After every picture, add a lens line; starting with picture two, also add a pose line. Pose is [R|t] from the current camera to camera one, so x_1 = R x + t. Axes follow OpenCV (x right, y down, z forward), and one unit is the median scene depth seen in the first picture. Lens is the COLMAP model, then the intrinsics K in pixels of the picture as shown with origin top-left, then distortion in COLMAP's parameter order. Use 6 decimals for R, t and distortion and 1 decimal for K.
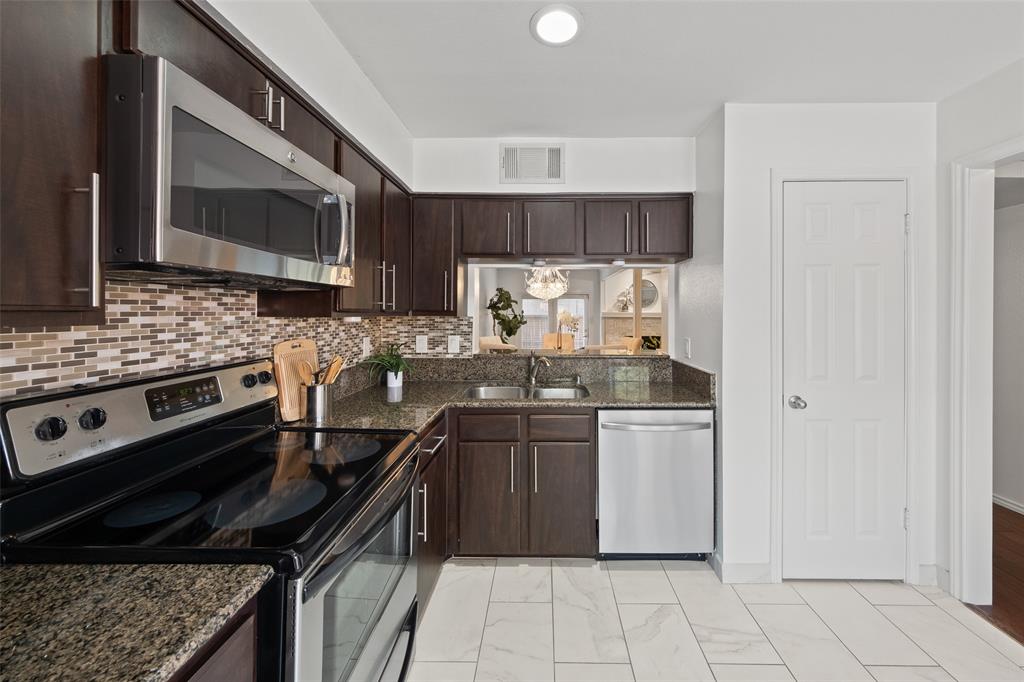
lens RADIAL K [[376.5, 0, 538.6], [0, 376.5, 310.2], [0, 0, 1]] dist [-0.000296, -0.000120]
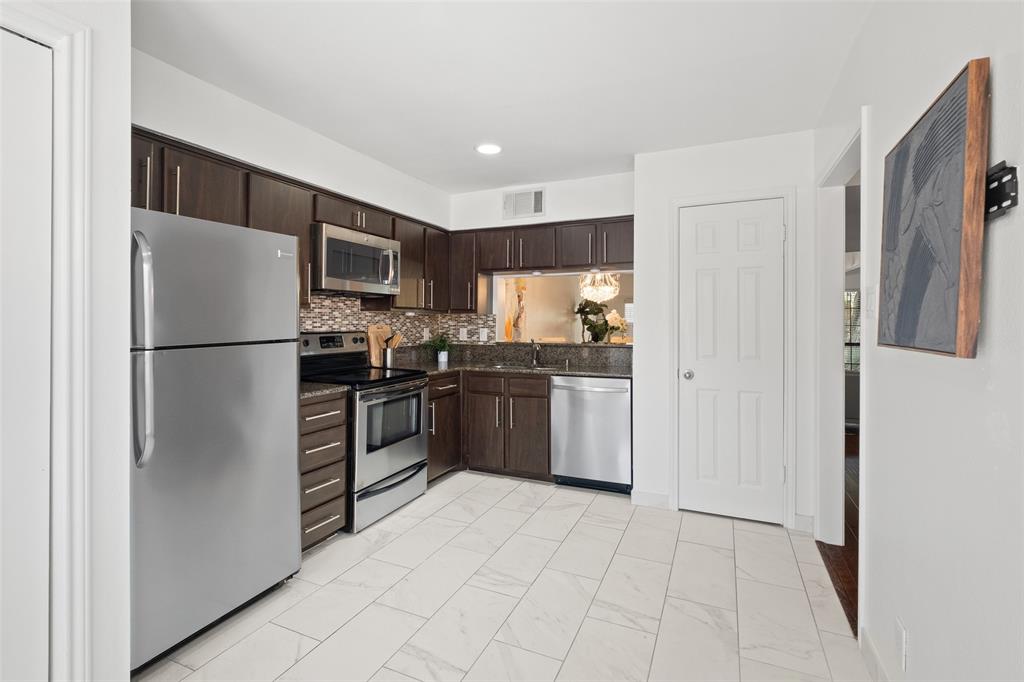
lens RADIAL K [[480.8, 0, 501.8], [0, 480.8, 318.9], [0, 0, 1]] dist [0.000447, 0.000333]
pose [[0.908313, -0.001956, -0.418287, 0.829399], [0.000351, 0.999992, -0.003914, 0.057899], [0.418291, 0.003409, 0.908307, -0.829521]]
